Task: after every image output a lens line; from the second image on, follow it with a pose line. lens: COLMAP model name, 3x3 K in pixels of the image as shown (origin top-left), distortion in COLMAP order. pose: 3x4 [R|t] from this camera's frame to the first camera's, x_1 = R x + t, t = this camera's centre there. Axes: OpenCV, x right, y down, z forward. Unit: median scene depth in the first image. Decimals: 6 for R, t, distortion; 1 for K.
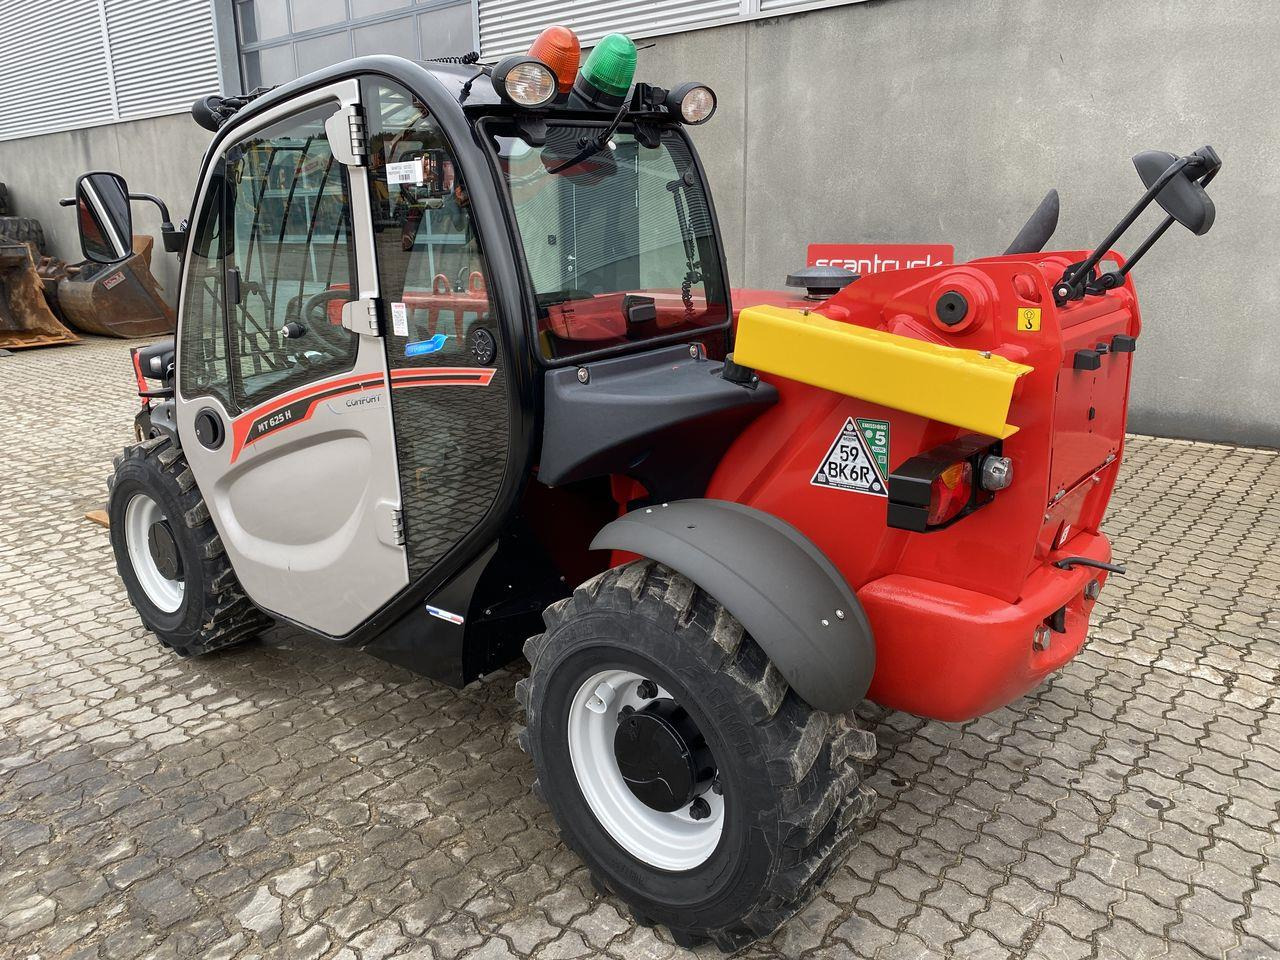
lens RADIAL K [[1003.1, 0, 642.1], [0, 1003.1, 476.6], [0, 0, 1]] dist [0.025907, -0.022577]
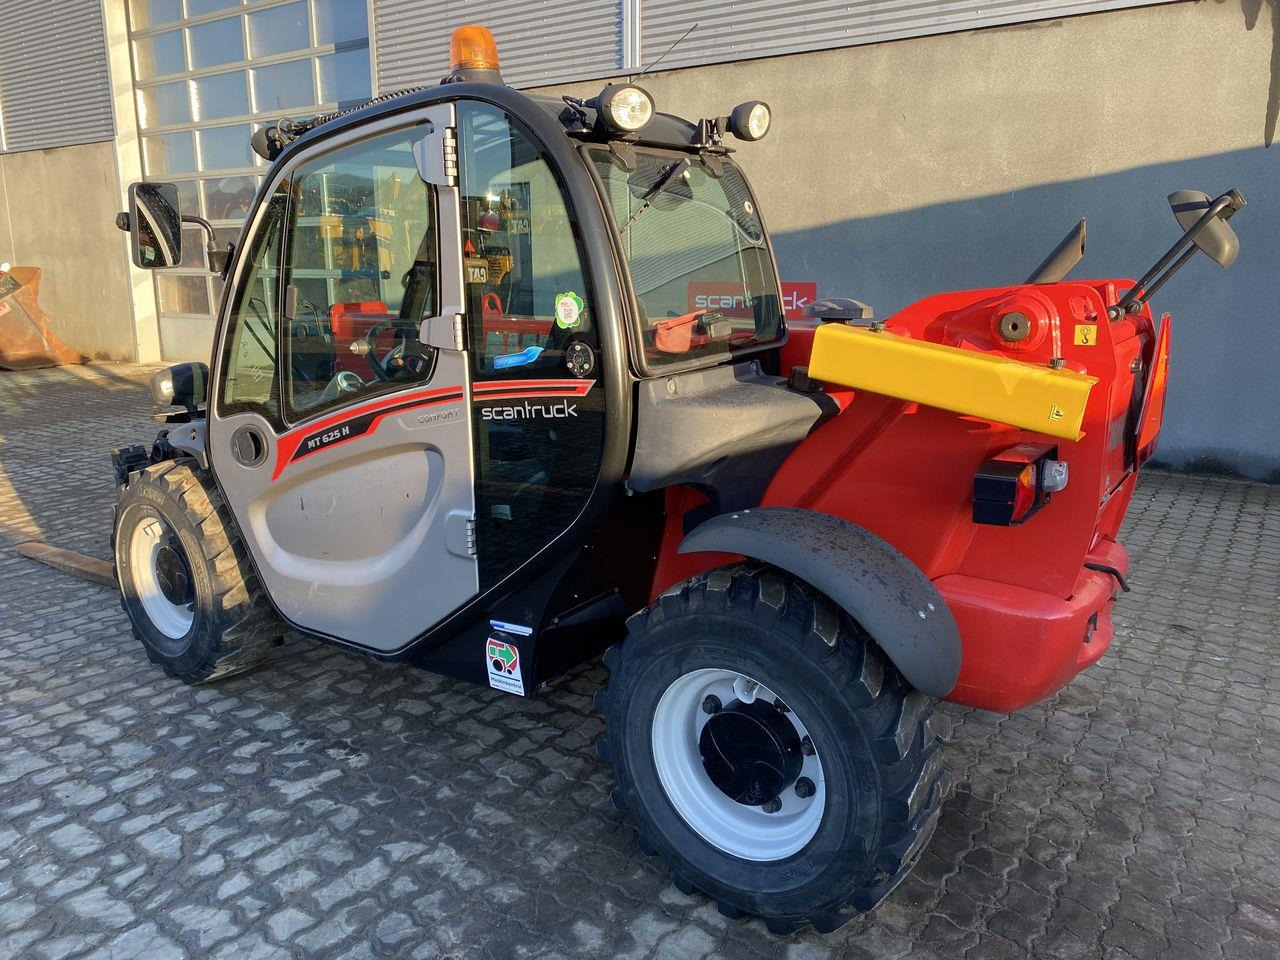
lens RADIAL K [[1003.1, 0, 595.2], [0, 1003.1, 481.8], [0, 0, 1]] dist [0.025907, -0.022577]
pose [[0.996394, -0.005362, 0.084682, -0.194777], [0.008467, 0.999303, -0.036357, 0.030605], [-0.084428, 0.036943, 0.995745, -0.030605]]
